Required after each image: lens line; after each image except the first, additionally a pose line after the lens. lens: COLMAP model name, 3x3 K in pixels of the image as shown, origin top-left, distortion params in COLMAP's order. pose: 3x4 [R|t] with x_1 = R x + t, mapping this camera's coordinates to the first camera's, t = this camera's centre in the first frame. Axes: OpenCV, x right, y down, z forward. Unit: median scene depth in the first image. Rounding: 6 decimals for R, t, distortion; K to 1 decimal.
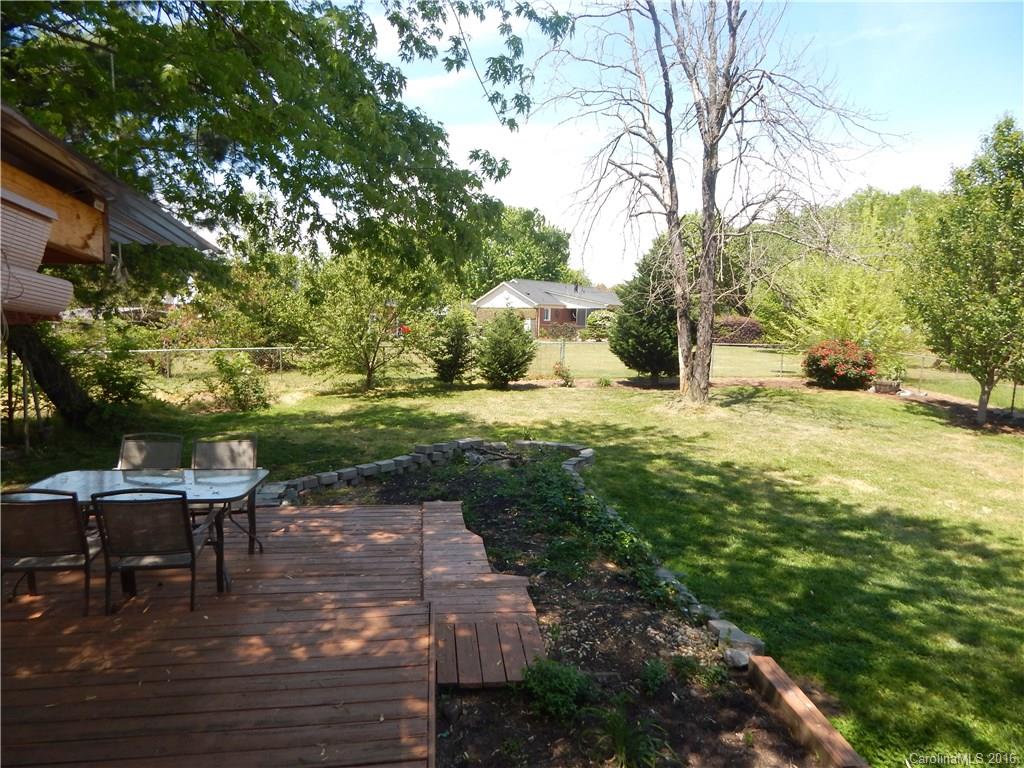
lens RADIAL K [[676.2, 0, 516.2], [0, 676.2, 370.5], [0, 0, 1]] dist [0.002589, -0.003349]
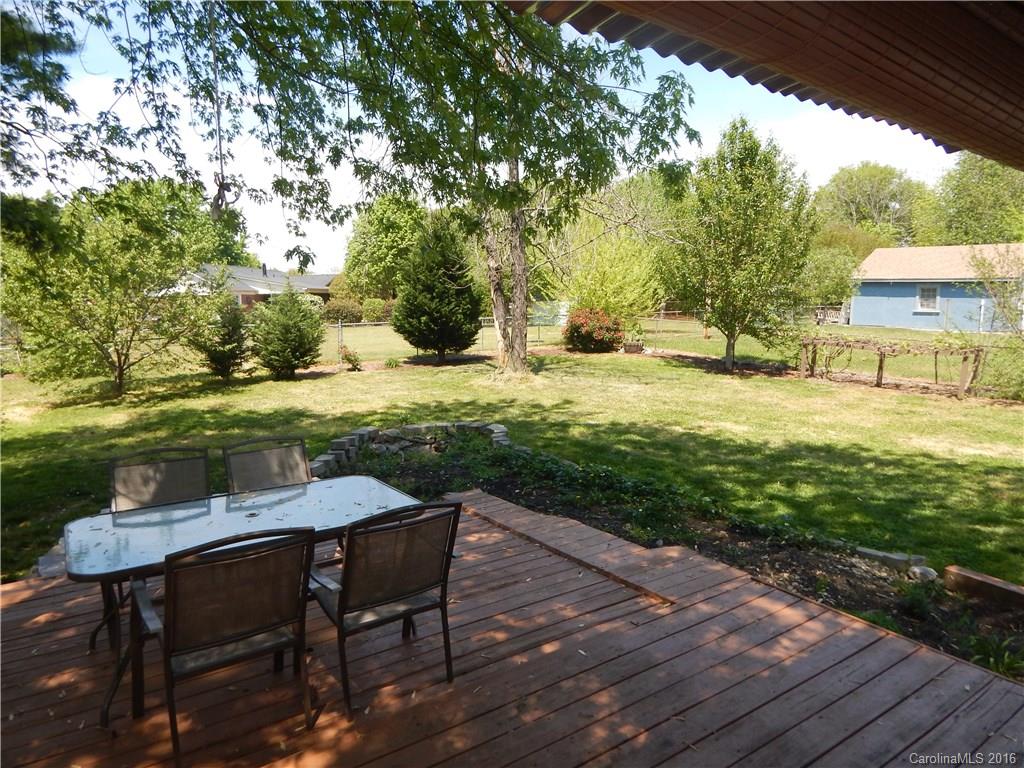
lens RADIAL K [[678.5, 0, 508.9], [0, 678.5, 356.9], [0, 0, 1]] dist [0.000412, -0.001477]
pose [[0.894156, -0.075905, 0.441275, -0.197930], [0.074130, 0.997021, 0.021290, 0.000271], [-0.441577, 0.013675, 0.897119, 0.080141]]
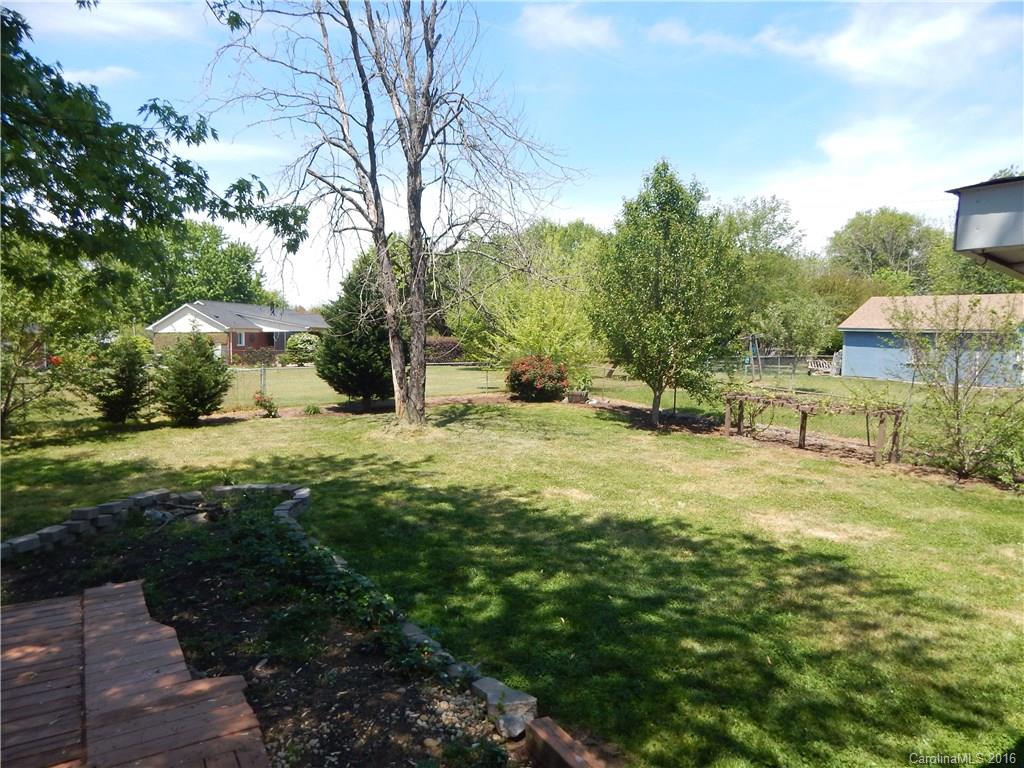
lens RADIAL K [[676.2, 0, 516.2], [0, 676.2, 370.5], [0, 0, 1]] dist [0.002589, -0.003349]
pose [[0.907387, -0.042115, 0.418180, -0.003017], [0.055605, 0.998250, -0.020120, -0.002813], [-0.416601, 0.041510, 0.908141, 0.050938]]
